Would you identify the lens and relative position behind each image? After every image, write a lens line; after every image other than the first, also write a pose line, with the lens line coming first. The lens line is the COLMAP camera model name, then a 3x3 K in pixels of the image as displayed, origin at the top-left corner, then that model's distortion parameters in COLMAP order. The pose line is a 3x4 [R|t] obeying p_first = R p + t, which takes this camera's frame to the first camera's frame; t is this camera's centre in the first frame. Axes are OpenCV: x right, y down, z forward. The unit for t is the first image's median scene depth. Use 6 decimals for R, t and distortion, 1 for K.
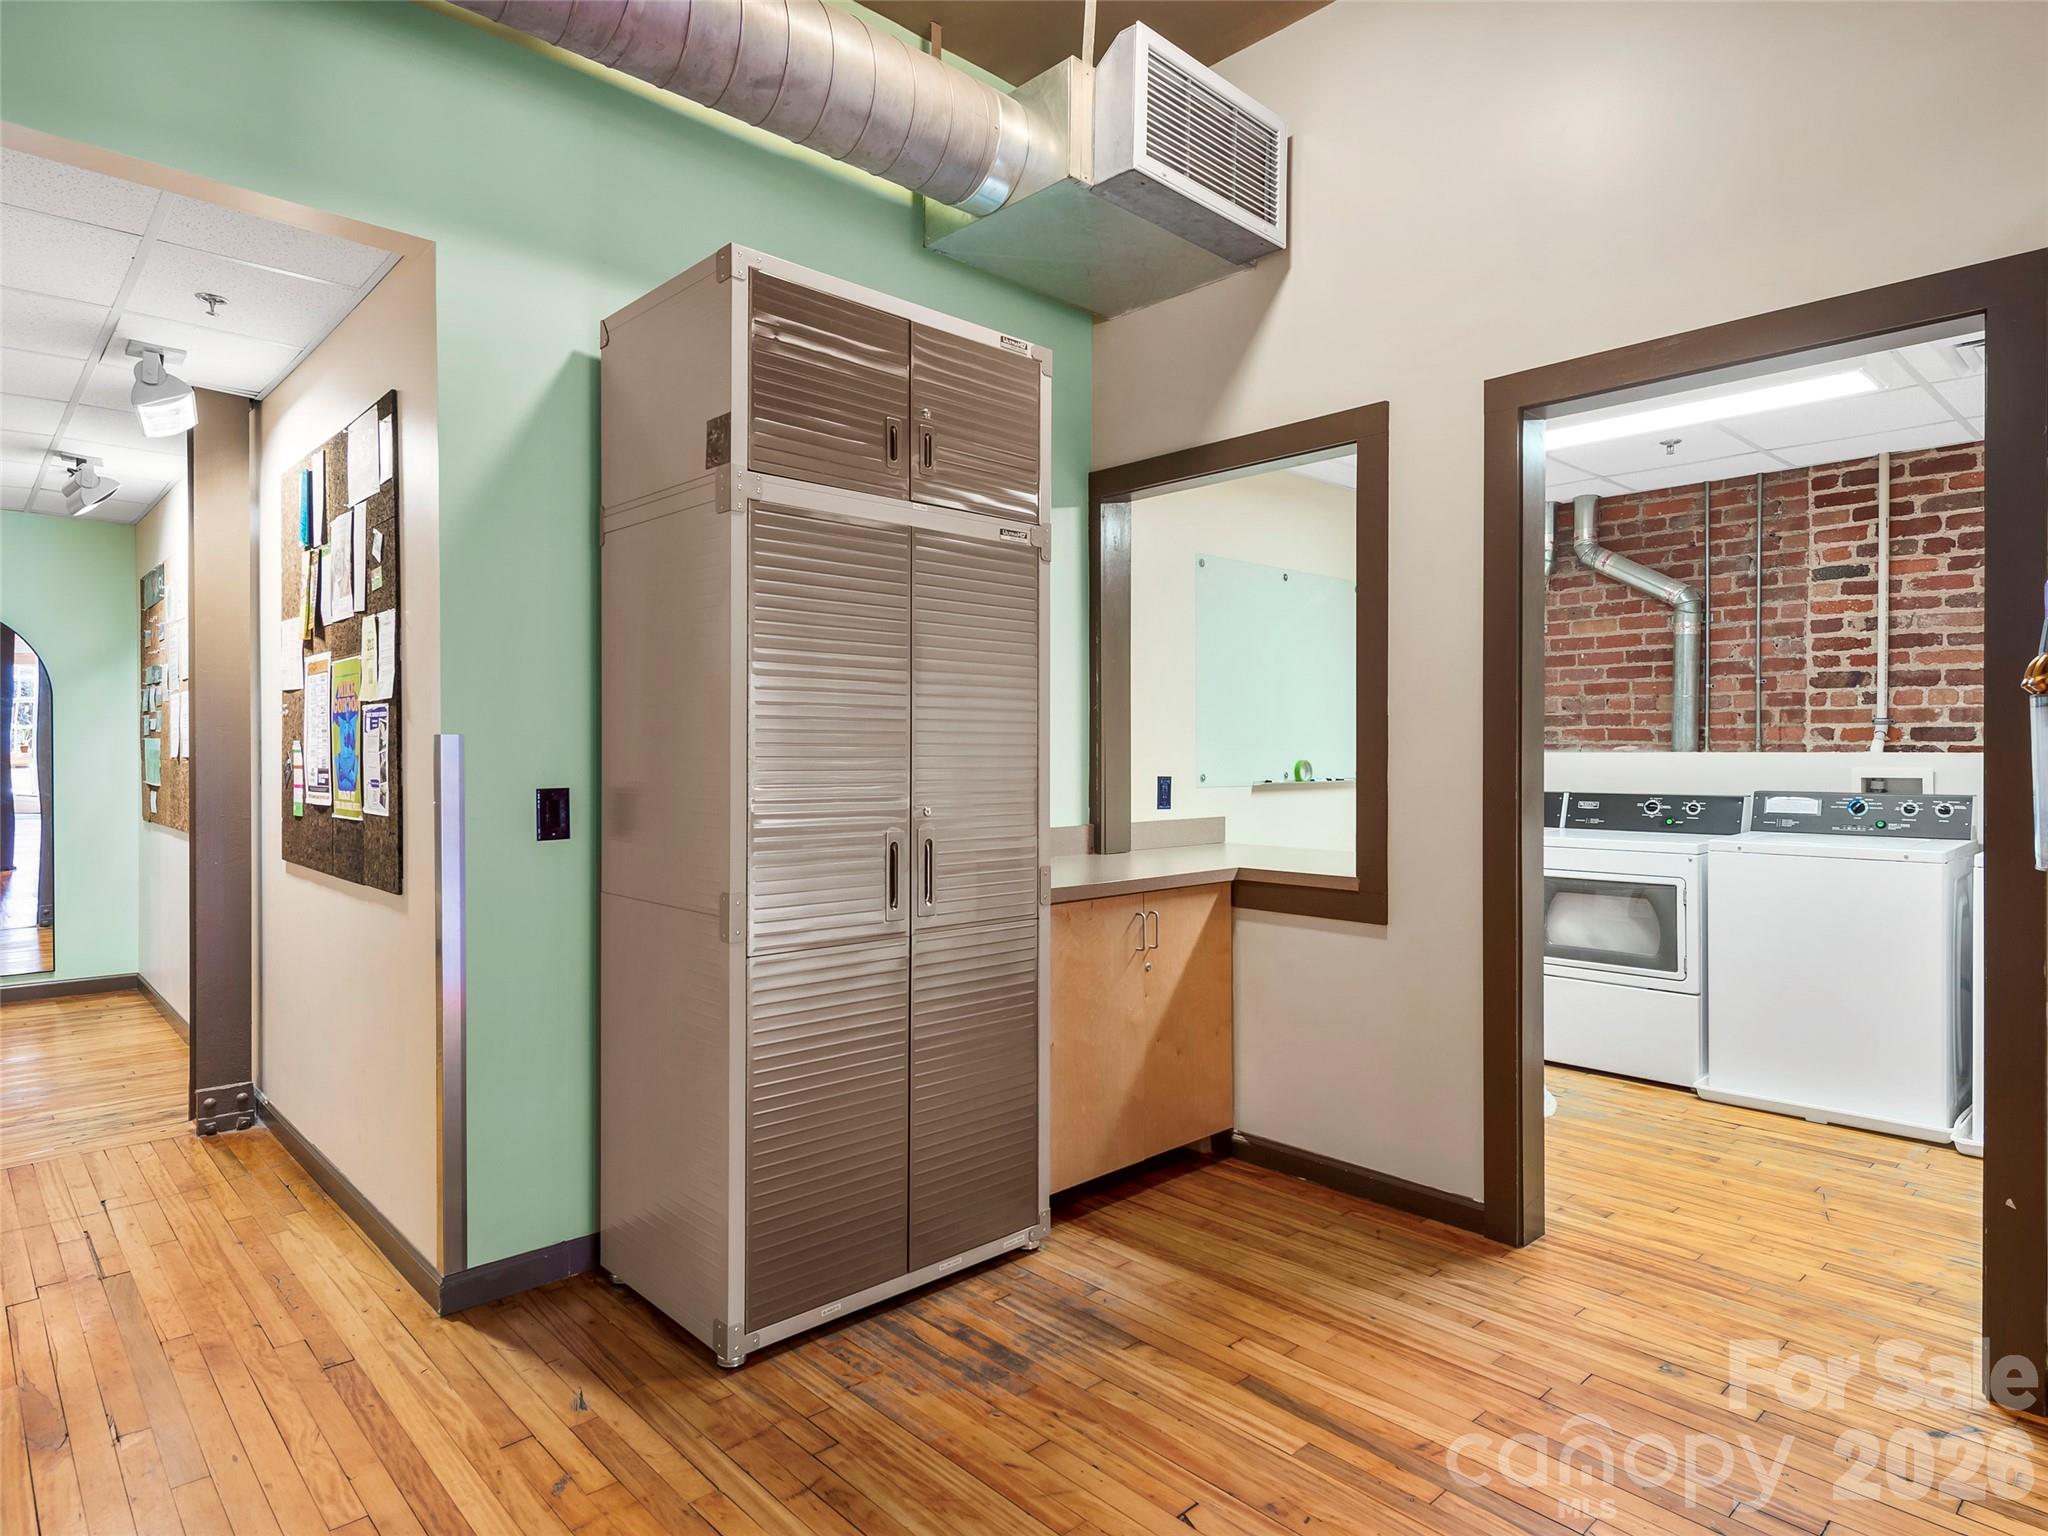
lens RADIAL K [[1163.3, 0, 1019.3], [0, 1163.3, 766.5], [0, 0, 1]] dist [0.006510, -0.005124]
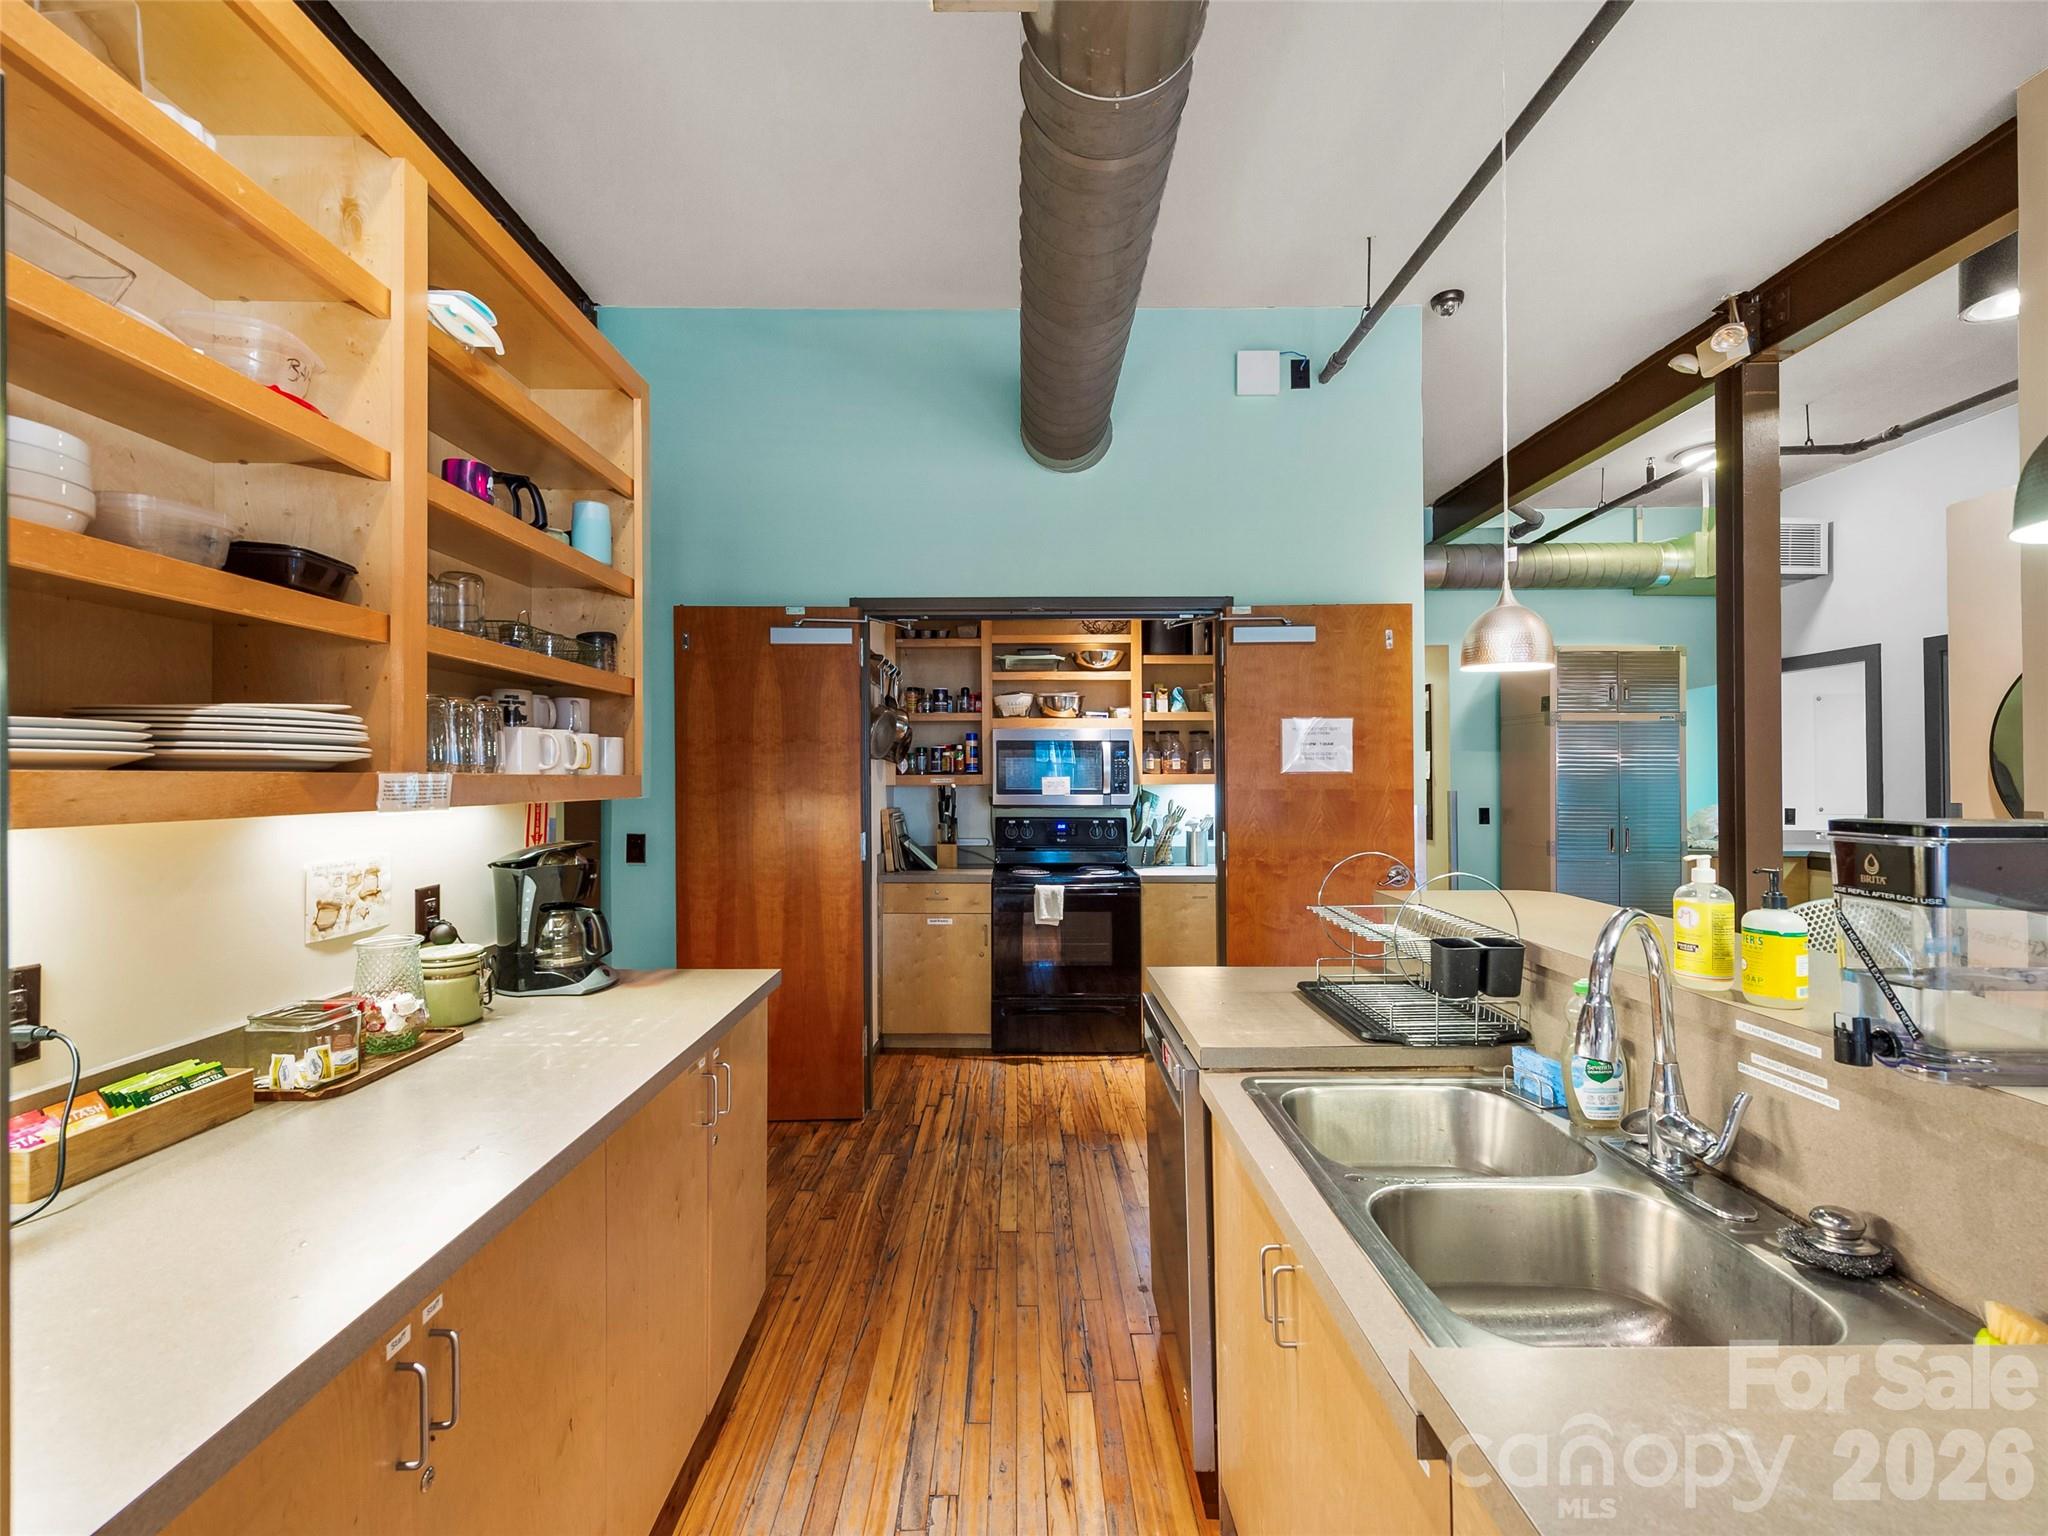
lens RADIAL K [[905.3, 0, 1017.2], [0, 905.3, 772.3], [0, 0, 1]] dist [0.013098, -0.003419]
pose [[0.731215, -0.006778, -0.682114, 0.389566], [-0.006588, 0.999834, -0.016998, -0.029669], [0.682116, 0.016922, 0.731048, -1.843723]]
